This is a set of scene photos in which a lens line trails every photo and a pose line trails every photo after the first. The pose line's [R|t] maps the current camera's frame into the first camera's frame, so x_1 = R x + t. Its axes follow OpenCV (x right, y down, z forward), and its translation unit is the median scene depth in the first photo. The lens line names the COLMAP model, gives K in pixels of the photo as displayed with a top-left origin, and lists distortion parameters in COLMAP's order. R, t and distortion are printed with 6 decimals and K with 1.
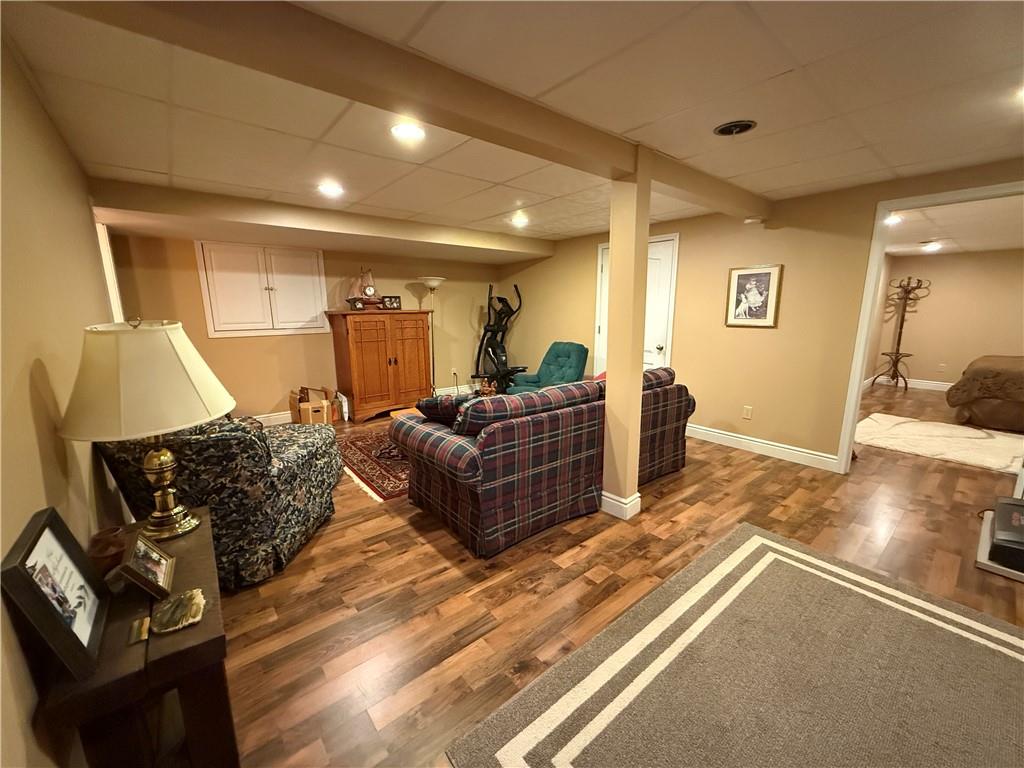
lens RADIAL K [[407.9, 0, 513.5], [0, 407.9, 387.8], [0, 0, 1]] dist [0.000655, 0.000192]
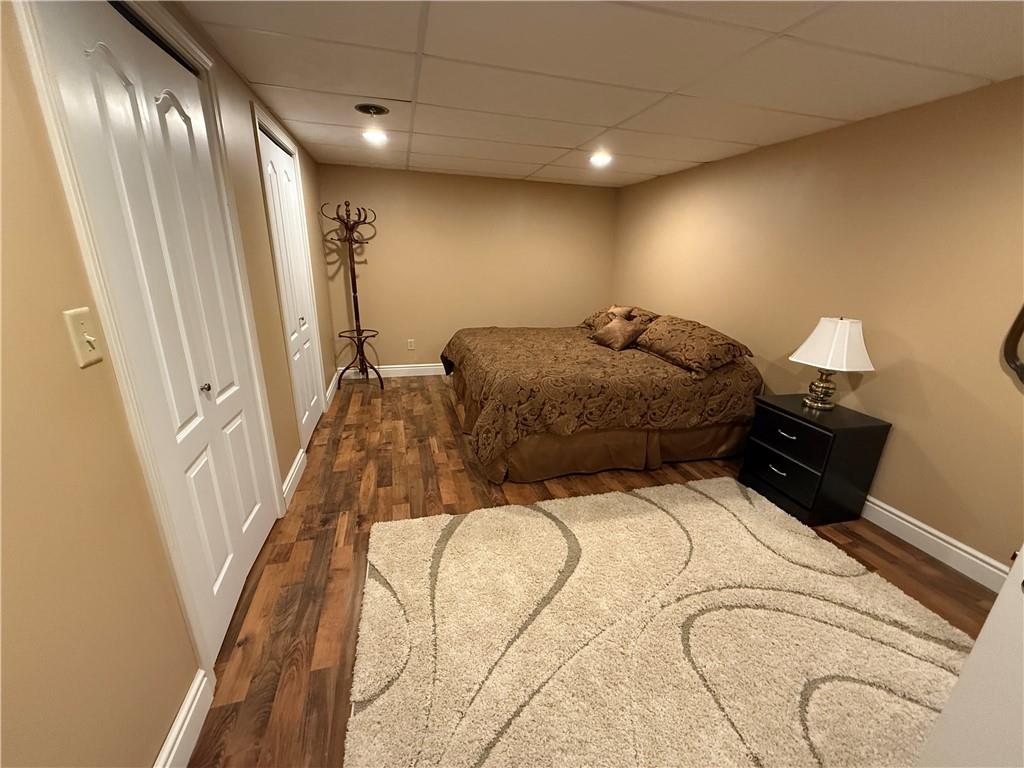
lens RADIAL K [[407.9, 0, 511.0], [0, 407.9, 382.5], [0, 0, 1]] dist [0.000655, 0.000192]
pose [[0.406757, -0.255577, 0.877057, 0.470619], [0.140559, 0.966145, 0.216350, -0.111174], [-0.902658, 0.035276, 0.428910, 0.527466]]
